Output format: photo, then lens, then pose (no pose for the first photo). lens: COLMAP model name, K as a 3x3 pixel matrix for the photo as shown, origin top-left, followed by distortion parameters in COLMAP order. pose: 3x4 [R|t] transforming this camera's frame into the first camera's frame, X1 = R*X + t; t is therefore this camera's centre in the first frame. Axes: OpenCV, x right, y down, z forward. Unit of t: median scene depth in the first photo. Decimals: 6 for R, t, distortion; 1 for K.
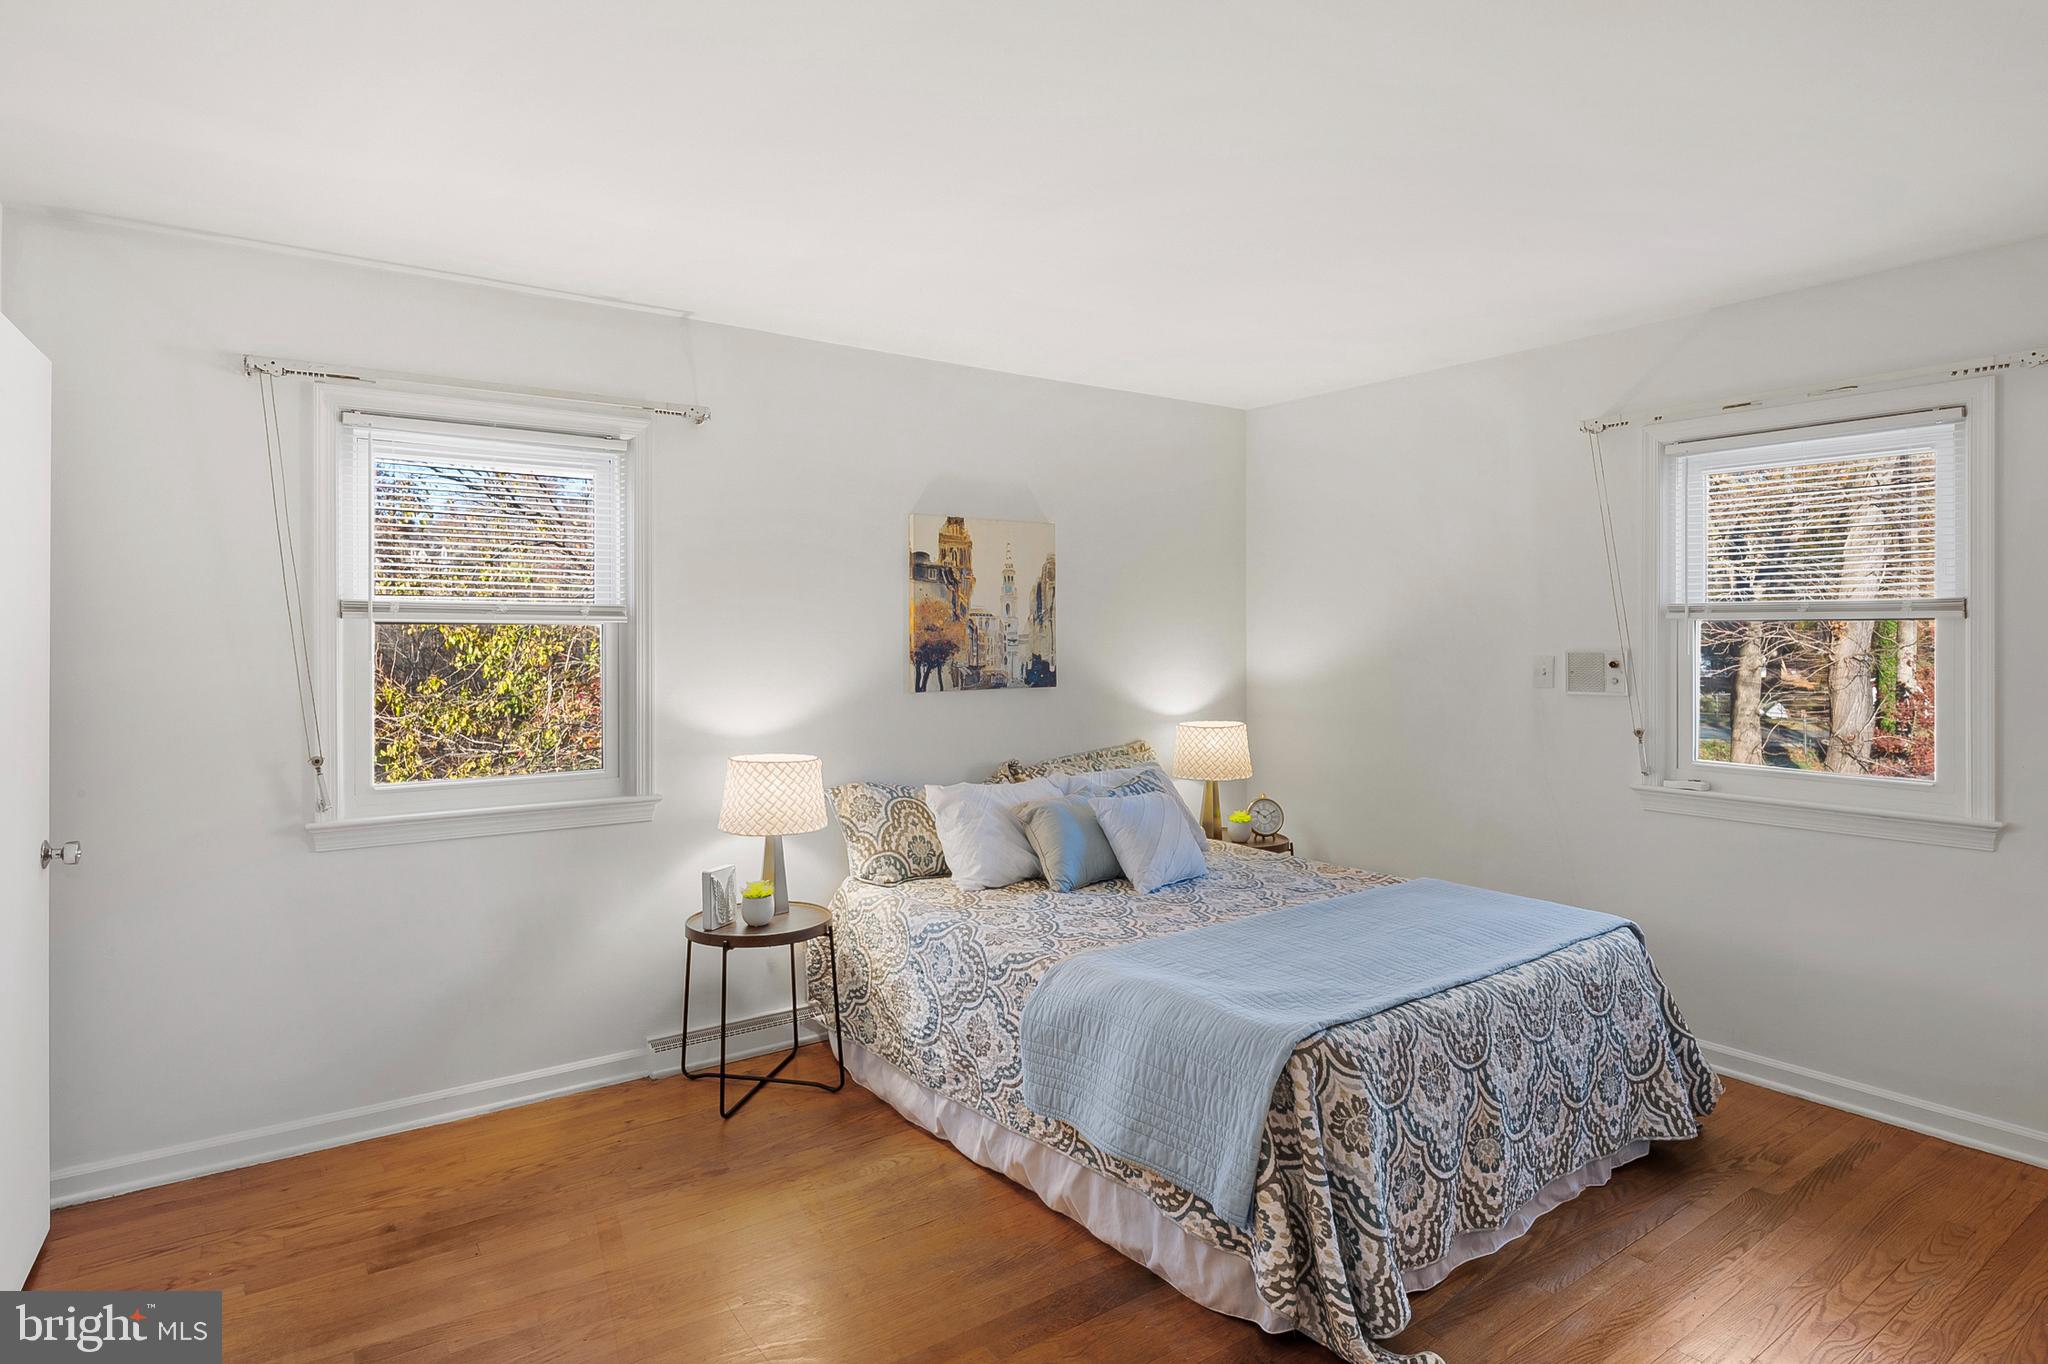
lens RADIAL K [[1119.6, 0, 1026.2], [0, 1119.6, 660.5], [0, 0, 1]] dist [0.005561, -0.008706]
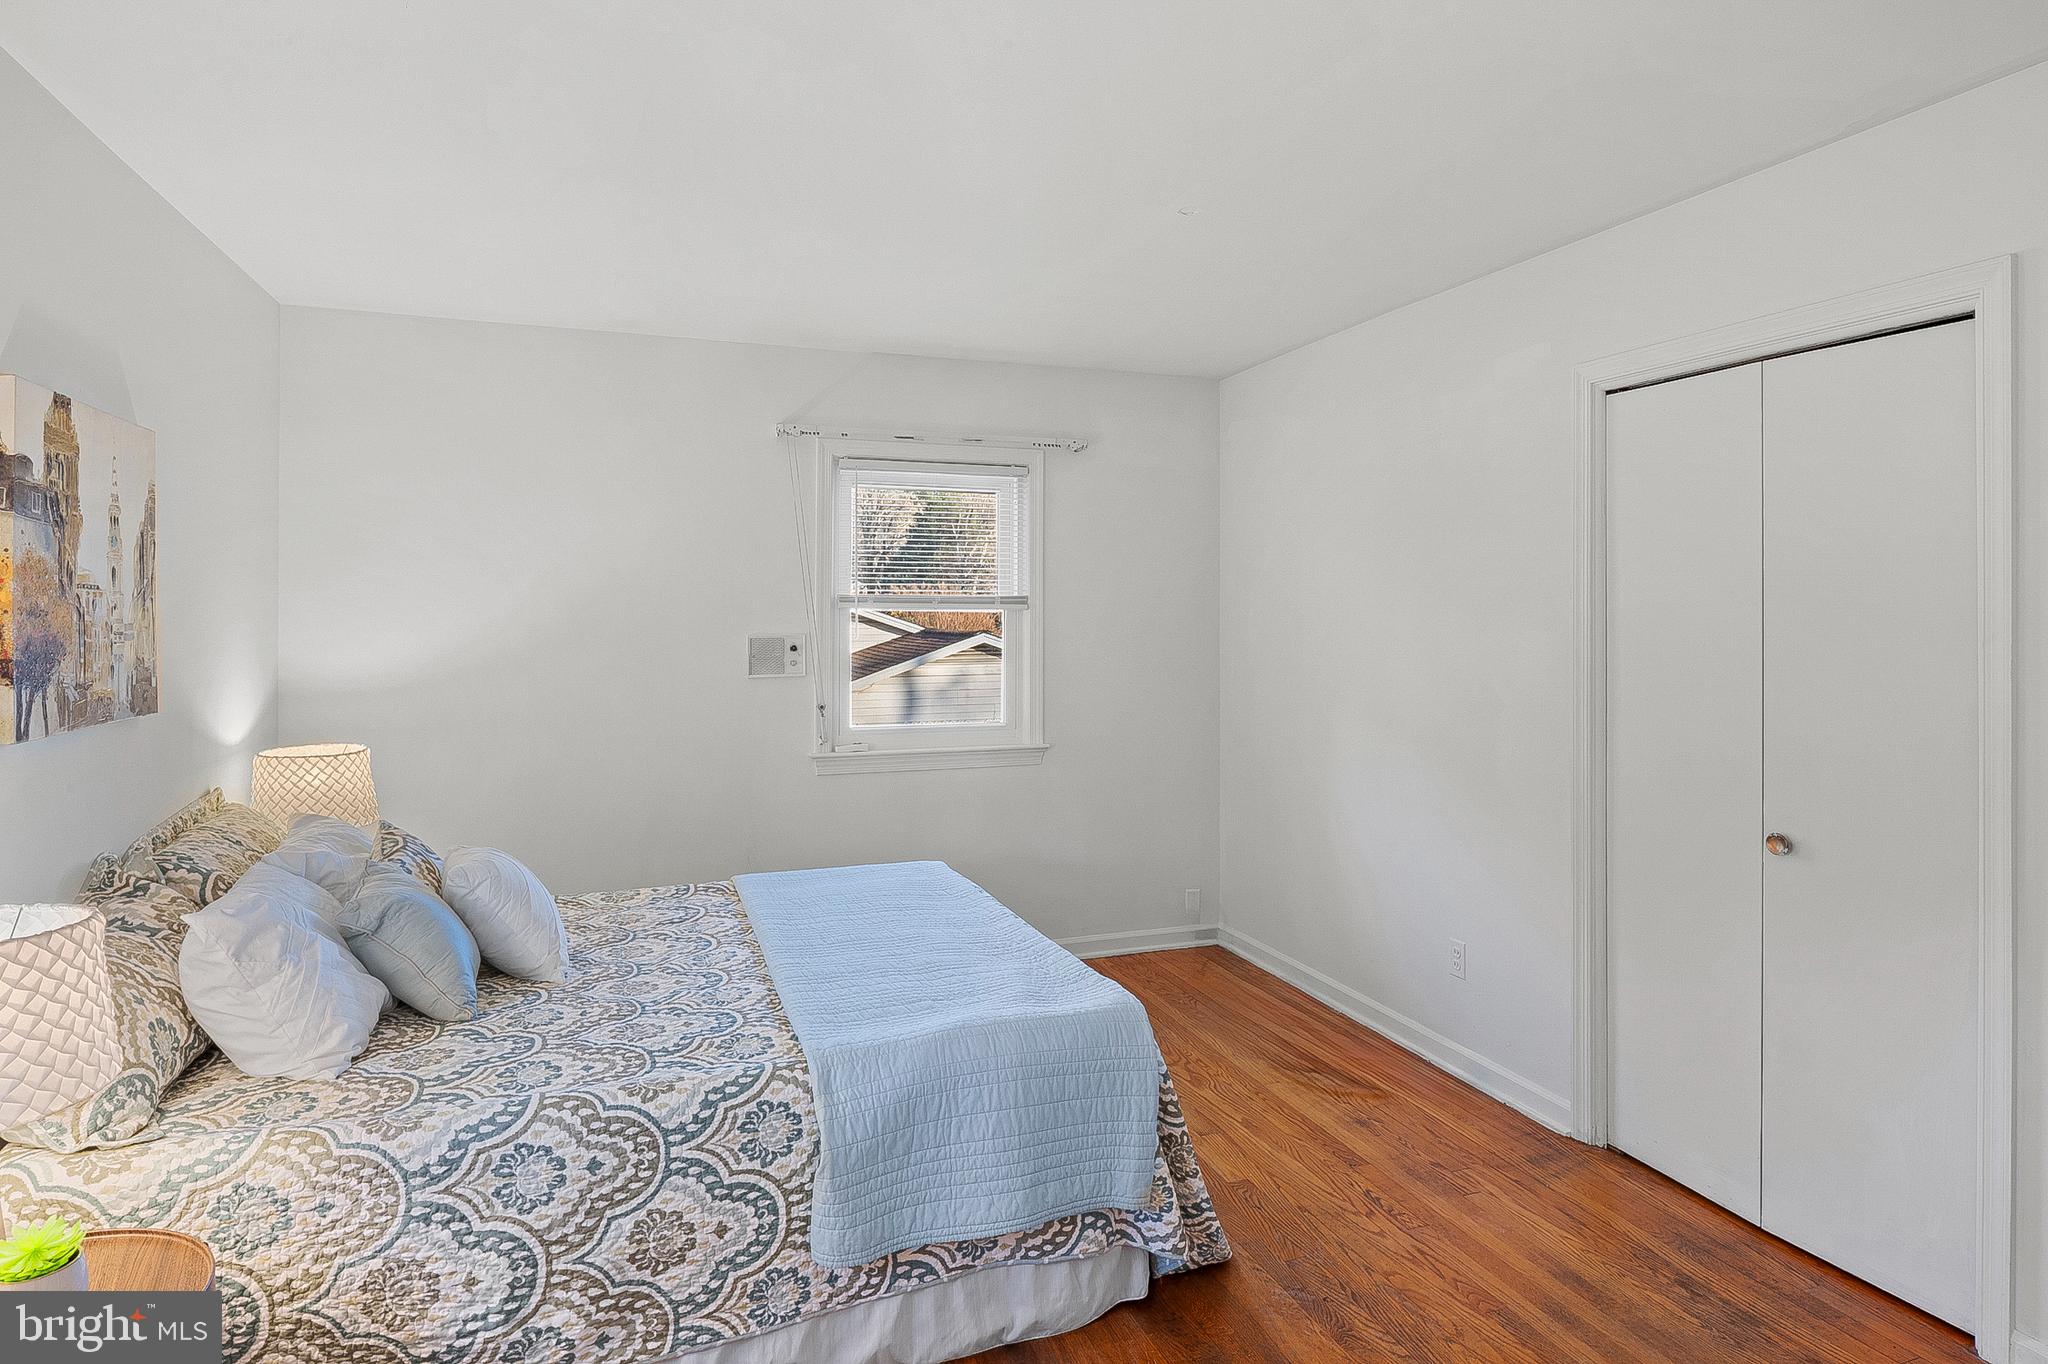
lens RADIAL K [[1119.6, 0, 1029.1], [0, 1119.6, 629.8], [0, 0, 1]] dist [0.005561, -0.008706]
pose [[0.272843, -0.010309, 0.962003, -0.586294], [0.021719, 0.999754, 0.004553, -0.017809], [-0.961813, 0.019651, 0.273000, 0.589456]]
